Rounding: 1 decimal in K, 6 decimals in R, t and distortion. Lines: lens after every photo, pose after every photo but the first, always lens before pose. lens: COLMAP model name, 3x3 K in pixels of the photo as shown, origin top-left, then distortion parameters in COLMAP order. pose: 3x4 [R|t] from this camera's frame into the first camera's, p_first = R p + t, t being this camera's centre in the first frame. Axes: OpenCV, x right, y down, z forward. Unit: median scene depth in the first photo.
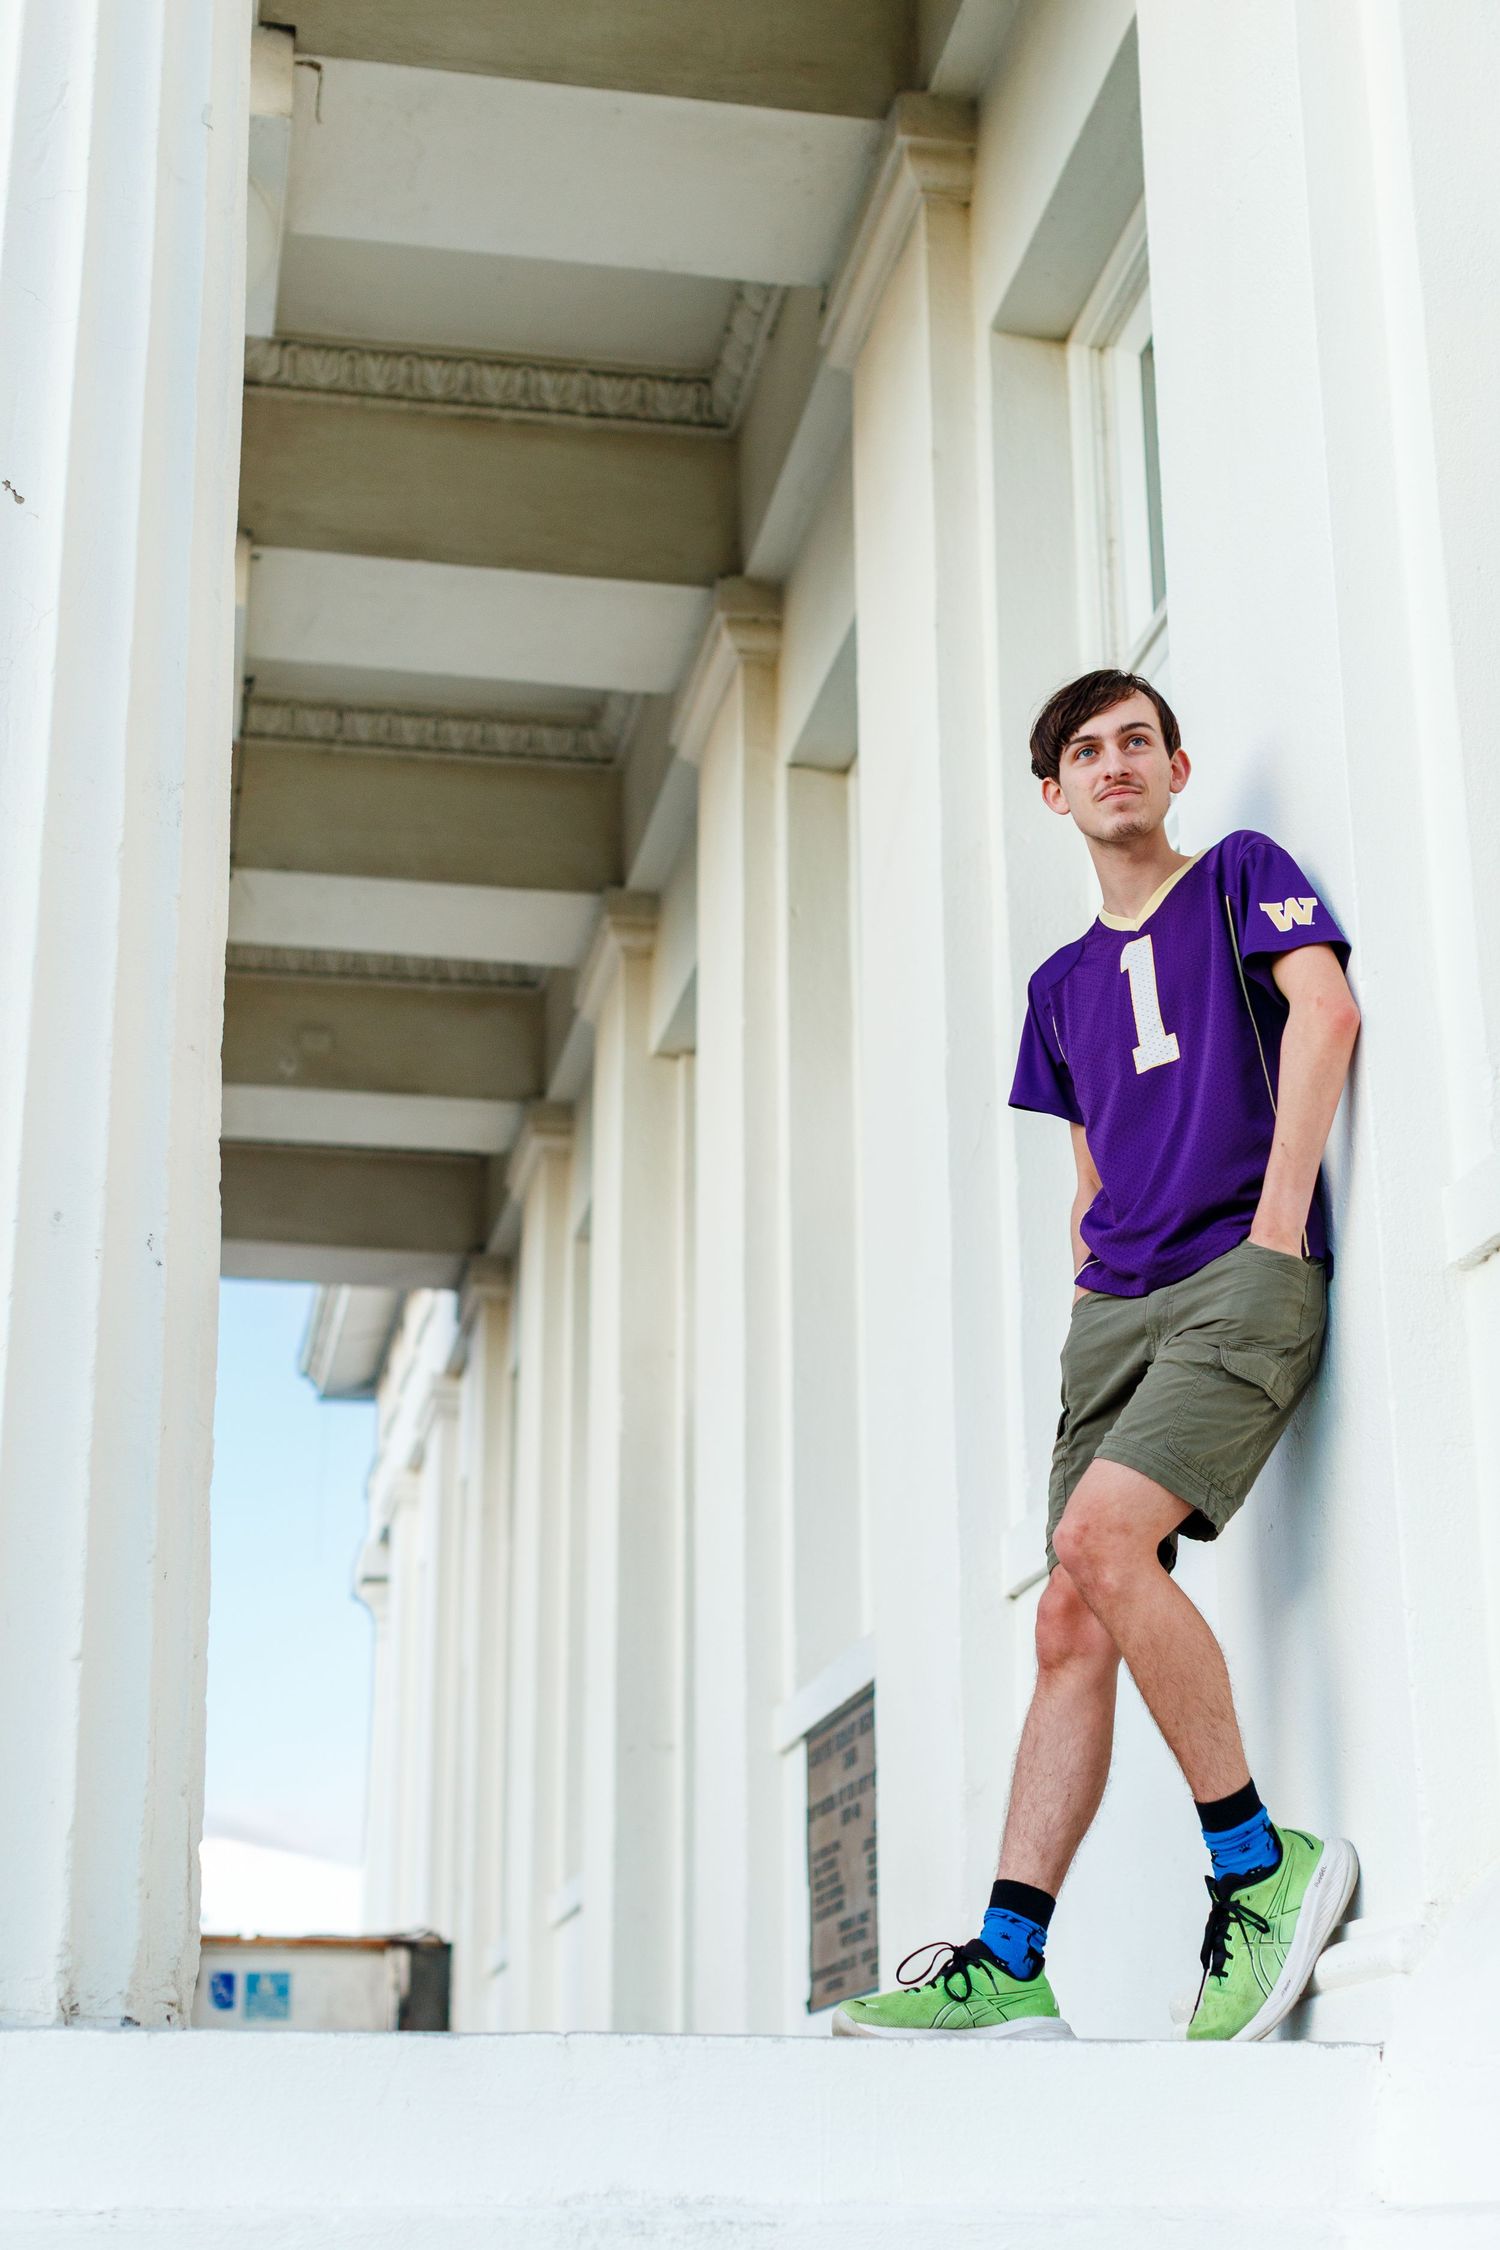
lens RADIAL K [[3301.5, 0, 736.2], [0, 3301.5, 1132.5], [0, 0, 1]] dist [0.027062, 0.000000]
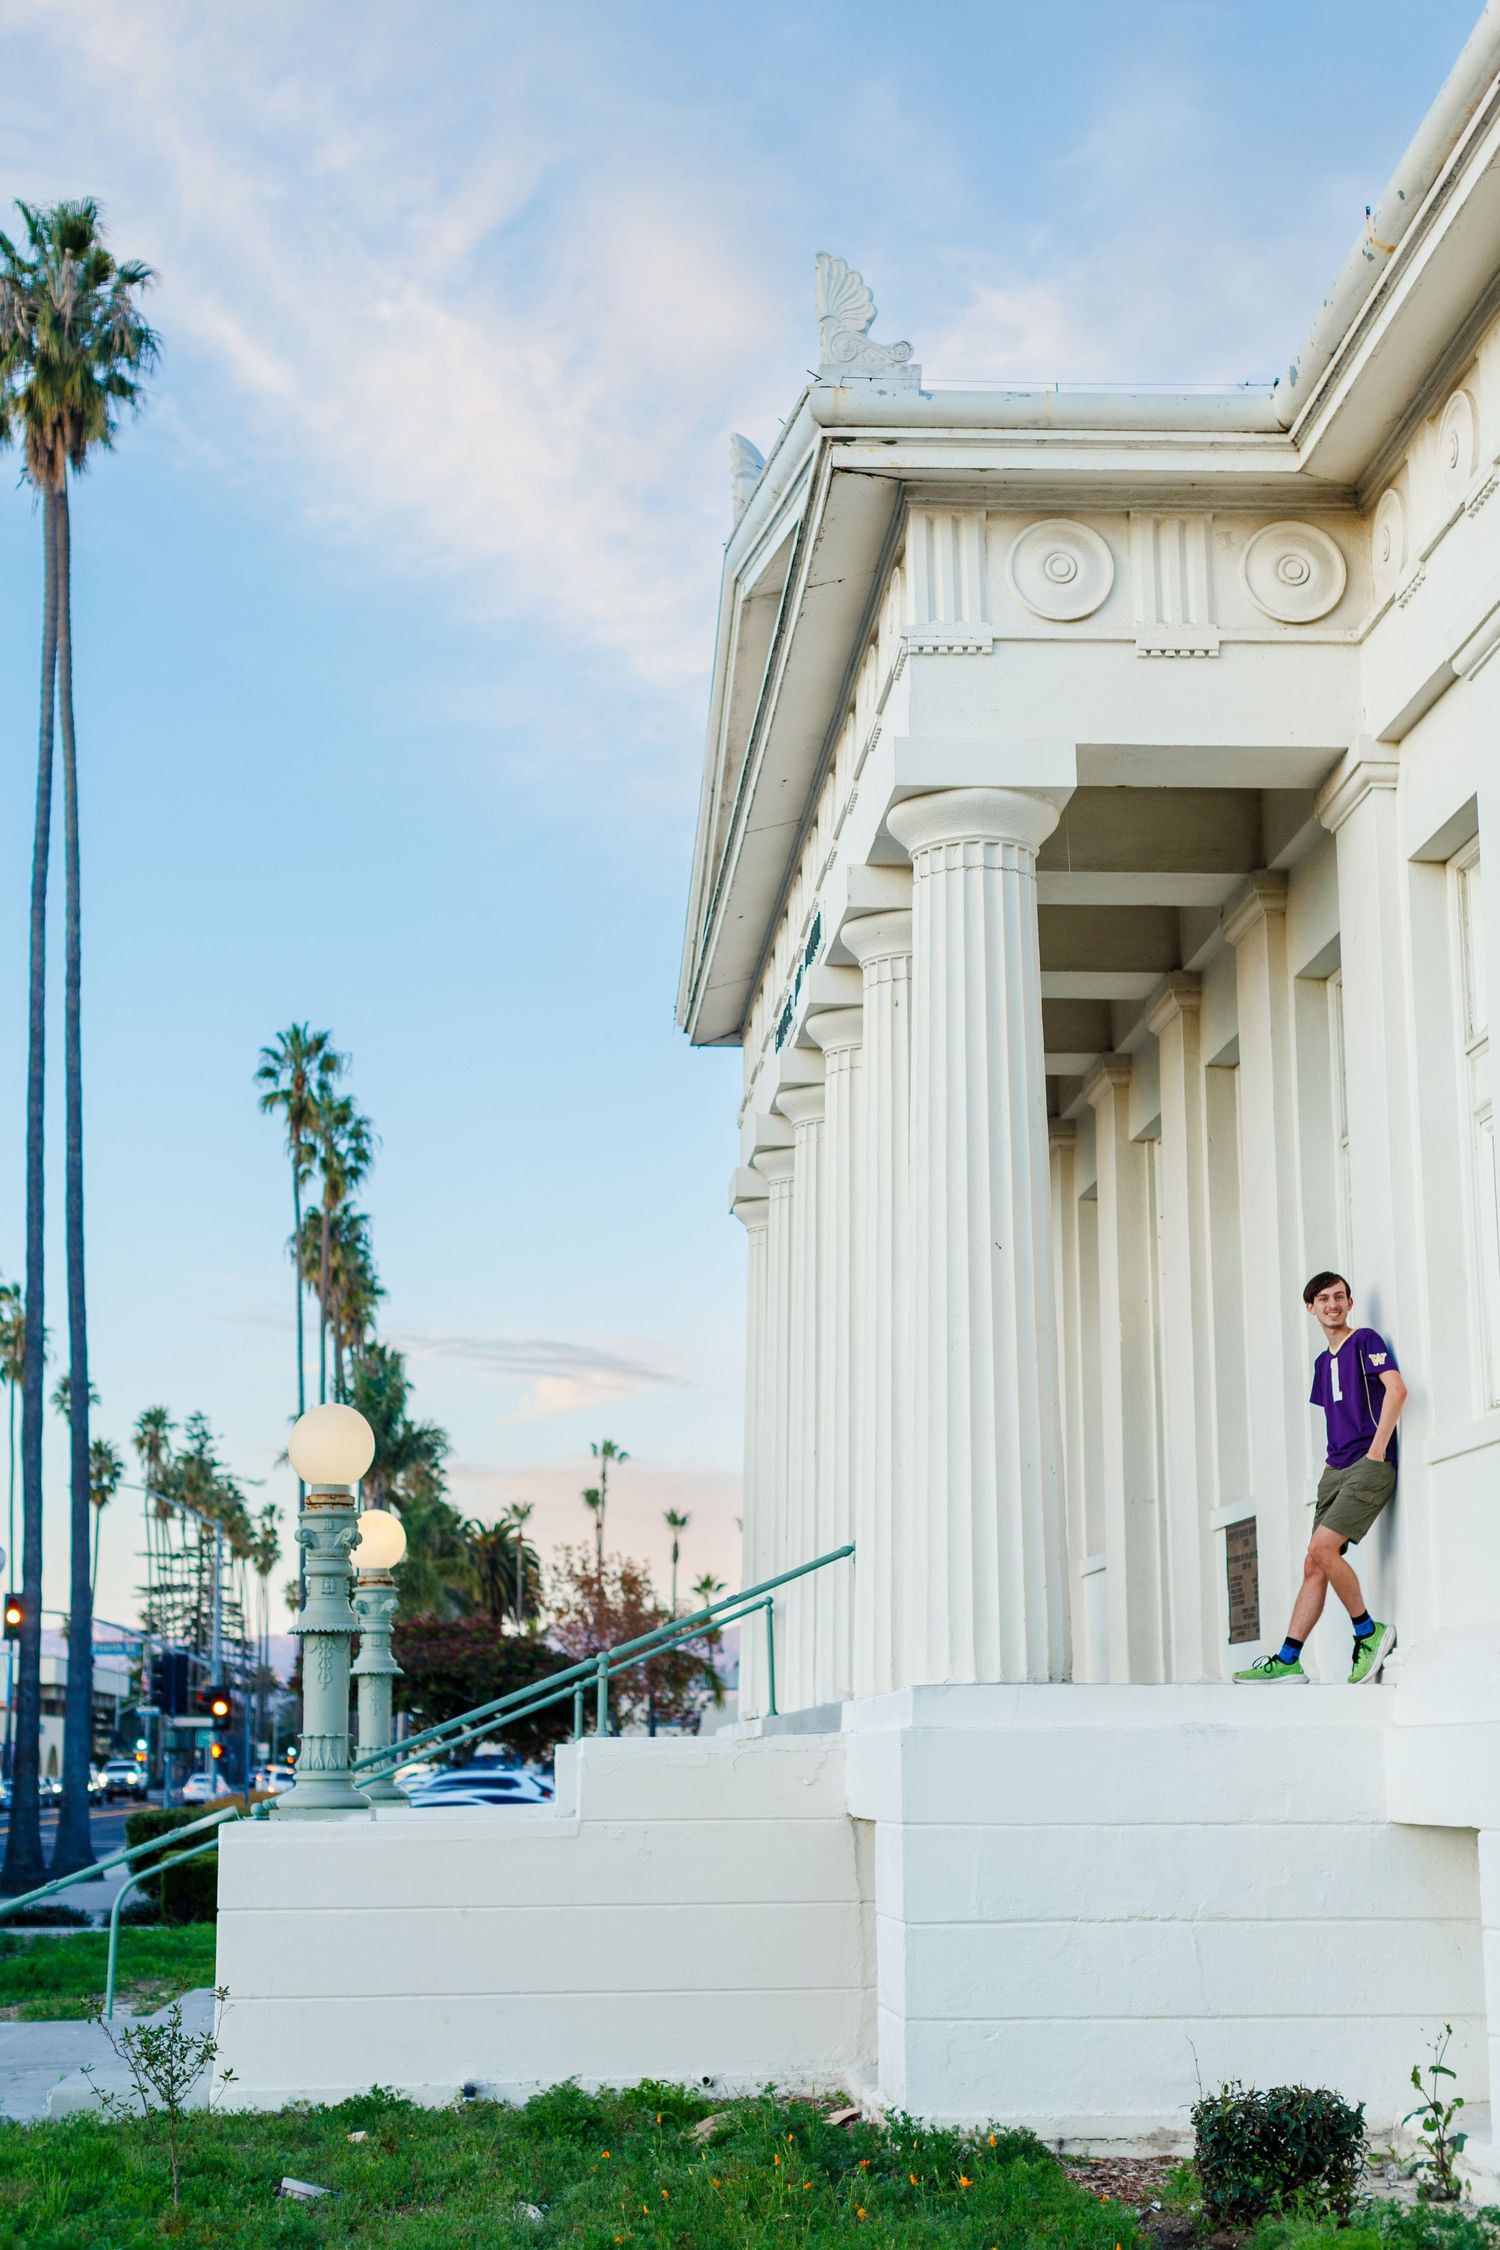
lens RADIAL K [[3301.5, 0, 754.8], [0, 3301.5, 1147.8], [0, 0, 1]] dist [0.027062, 0.000000]
pose [[0.994296, -0.022883, -0.104175, -0.063777], [0.037728, 0.989025, 0.142847, -0.451720], [0.099763, -0.145963, 0.984247, -1.359967]]
